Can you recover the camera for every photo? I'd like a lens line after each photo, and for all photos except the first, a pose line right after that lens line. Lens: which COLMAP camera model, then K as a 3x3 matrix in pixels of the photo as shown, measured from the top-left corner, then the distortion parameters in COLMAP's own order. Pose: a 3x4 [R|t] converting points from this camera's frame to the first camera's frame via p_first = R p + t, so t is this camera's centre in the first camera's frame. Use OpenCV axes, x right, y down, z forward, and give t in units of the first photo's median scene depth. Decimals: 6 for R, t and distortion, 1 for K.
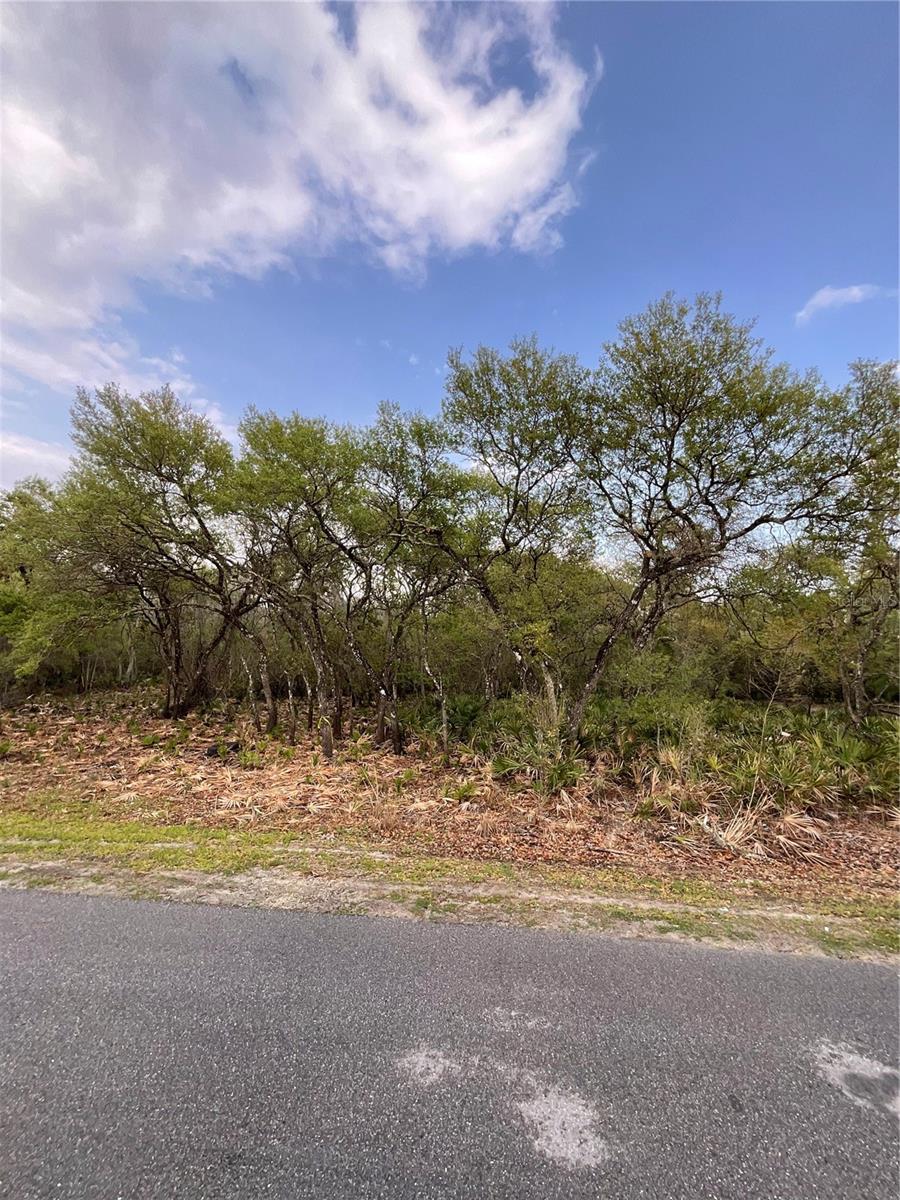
lens RADIAL K [[484.3, 0, 450.0], [0, 484.3, 600.0], [0, 0, 1]] dist [0.004130, 0.001054]
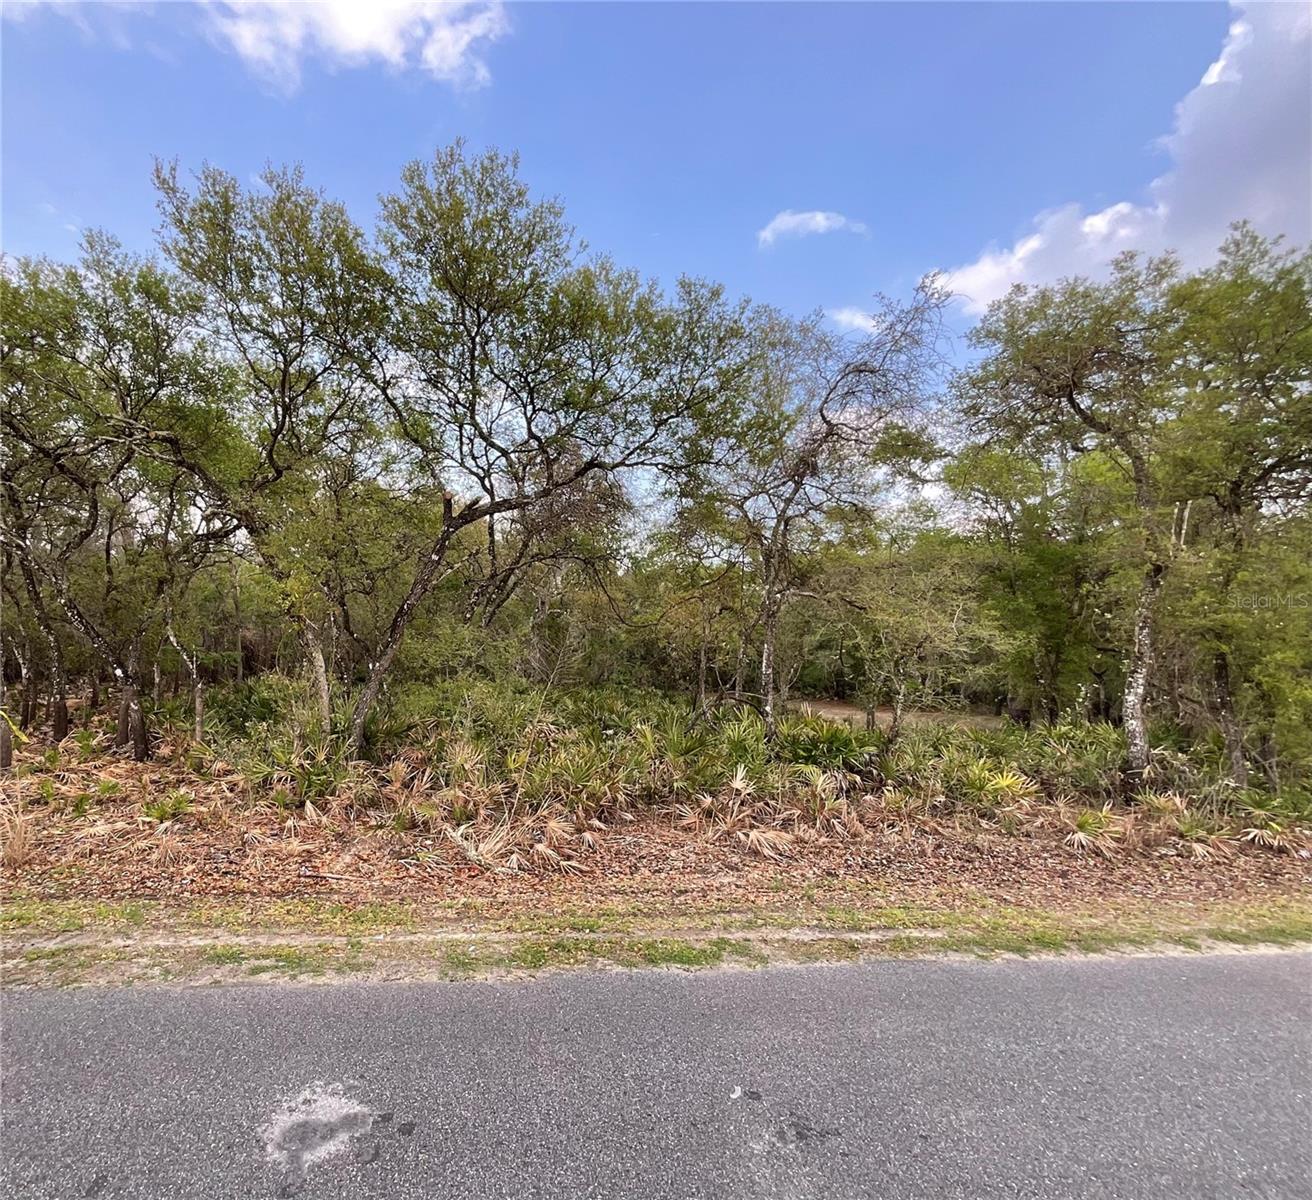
lens RADIAL K [[624.3, 0, 656.0], [0, 624.3, 600.0], [0, 0, 1]] dist [-0.000246, 0.001331]
pose [[0.967303, 0.049212, 0.248804, 0.314302], [-0.059795, 0.997592, 0.035153, 0.011347], [-0.246474, -0.048881, 0.967916, -0.029939]]
